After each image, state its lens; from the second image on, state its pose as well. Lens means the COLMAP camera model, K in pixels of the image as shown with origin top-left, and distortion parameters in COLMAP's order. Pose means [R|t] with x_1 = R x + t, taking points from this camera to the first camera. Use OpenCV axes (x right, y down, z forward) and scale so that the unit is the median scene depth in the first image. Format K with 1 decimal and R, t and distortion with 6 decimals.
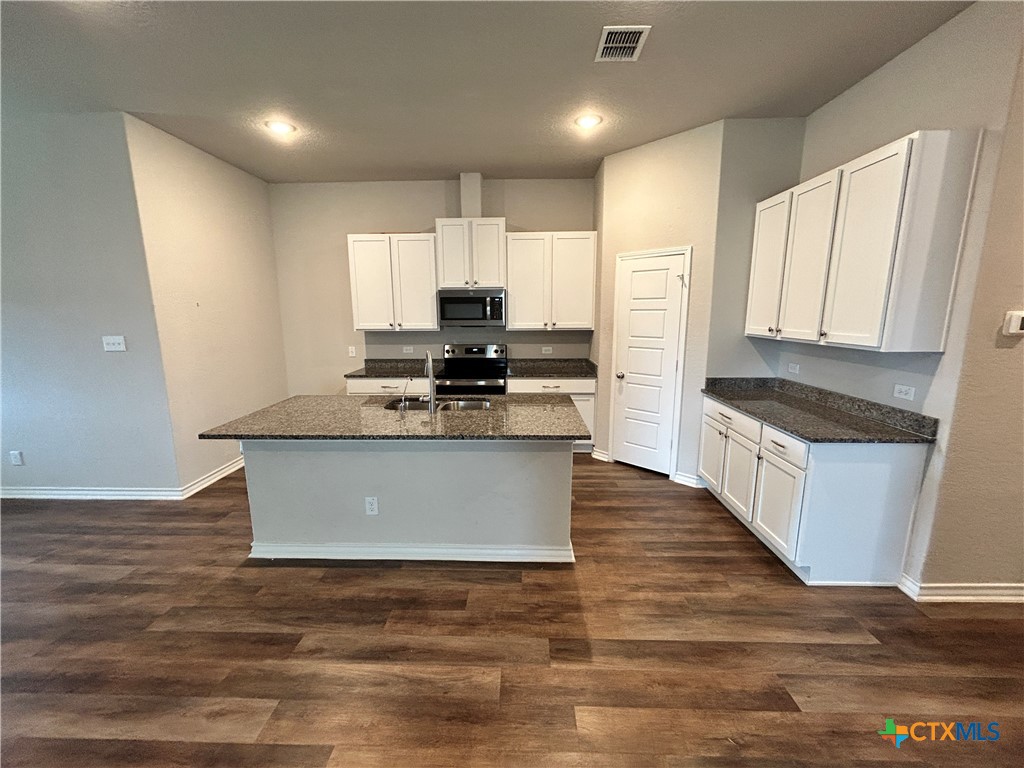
lens RADIAL K [[416.1, 0, 512.6], [0, 416.1, 386.6], [0, 0, 1]] dist [0.001877, -0.000383]
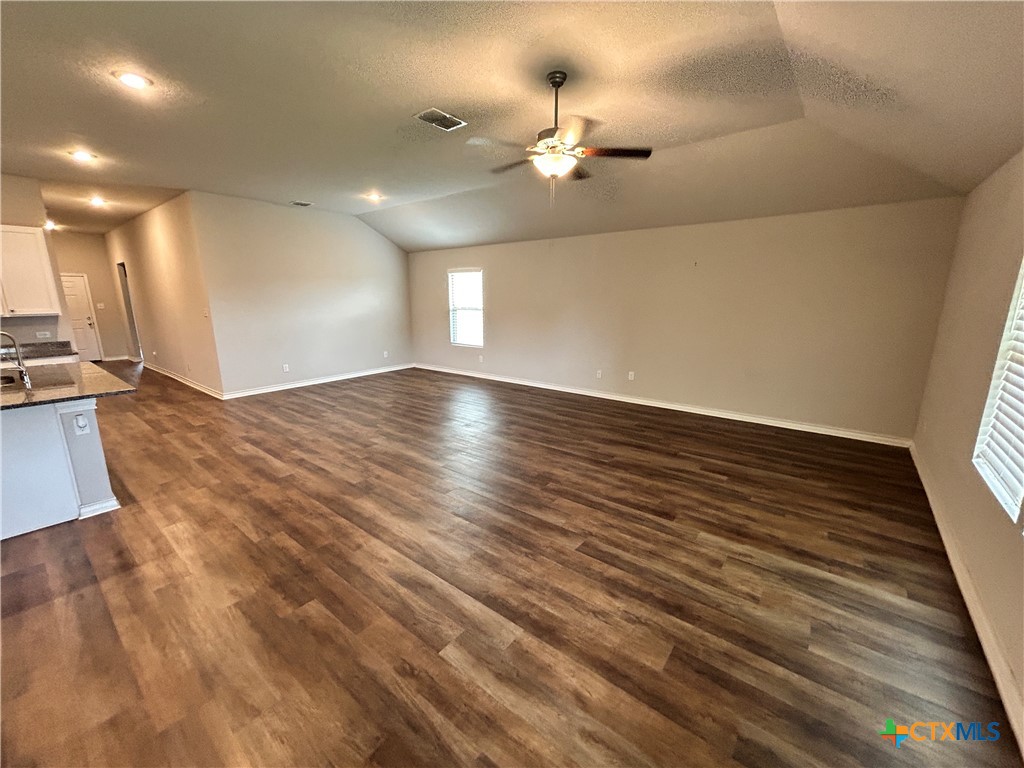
lens RADIAL K [[416.1, 0, 512.5], [0, 416.1, 381.7], [0, 0, 1]] dist [0.001877, -0.000383]
pose [[-0.799008, -0.115588, 0.590106, -1.846951], [0.114490, 0.934156, 0.338000, -0.166286], [-0.590320, 0.337626, -0.733165, 0.923213]]
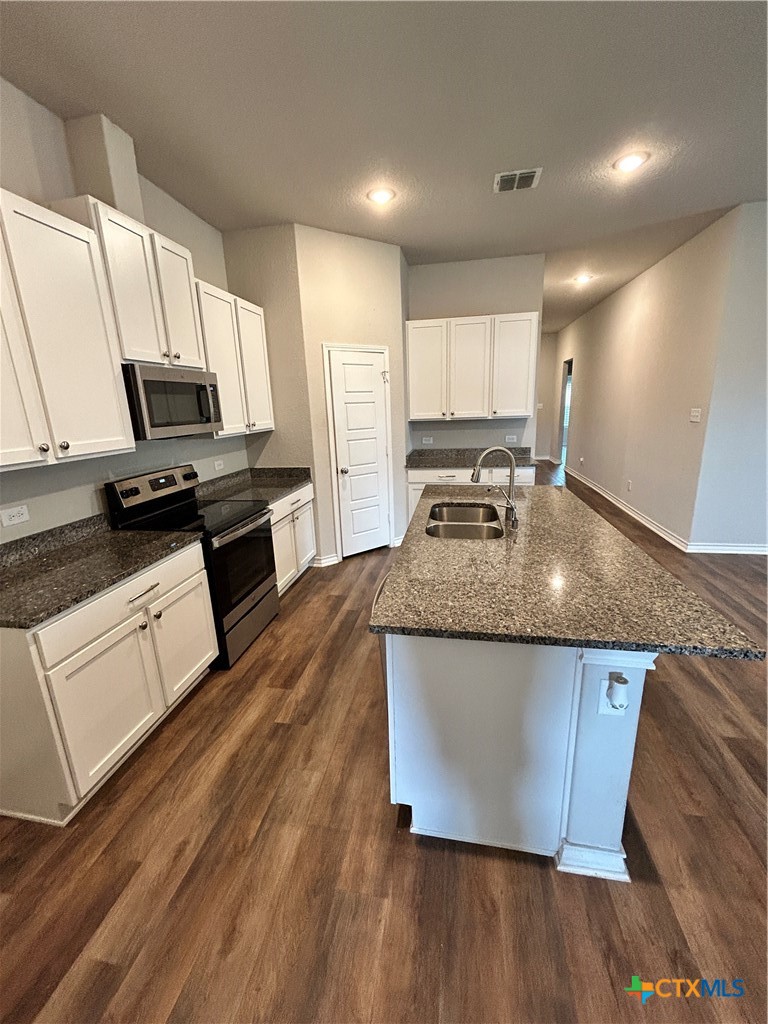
lens RADIAL K [[416.1, 0, 383.6], [0, 416.1, 509.5], [0, 0, 1]] dist [0.001877, -0.000383]
pose [[0.146769, -0.245866, 0.958128, -0.893739], [0.209062, 0.954447, 0.212896, -0.166041], [-0.966826, 0.169062, 0.191484, 0.945372]]
